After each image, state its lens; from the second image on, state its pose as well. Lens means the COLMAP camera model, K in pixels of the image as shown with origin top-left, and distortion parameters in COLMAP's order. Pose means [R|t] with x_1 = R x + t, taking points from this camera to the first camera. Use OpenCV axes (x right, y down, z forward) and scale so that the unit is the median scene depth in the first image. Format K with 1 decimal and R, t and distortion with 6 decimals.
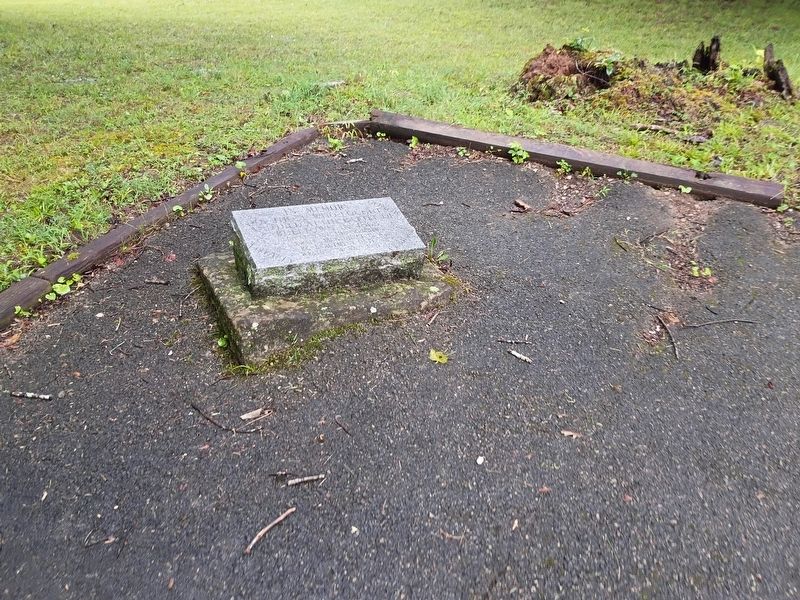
lens RADIAL K [[764.2, 0, 400.0], [0, 764.2, 300.0], [0, 0, 1]] dist [0.066945, -0.004345]
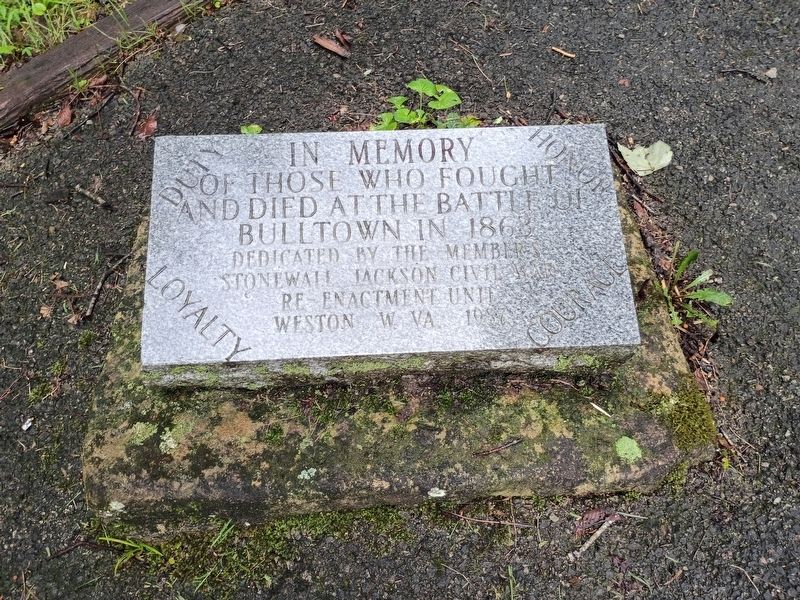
lens RADIAL K [[764.2, 0, 400.0], [0, 764.2, 300.0], [0, 0, 1]] dist [0.066945, -0.004345]
pose [[0.910652, 0.291835, -0.292483, 0.032900], [-0.120518, 0.864724, 0.487573, -0.254763], [0.395208, -0.408759, 0.822634, 0.698014]]
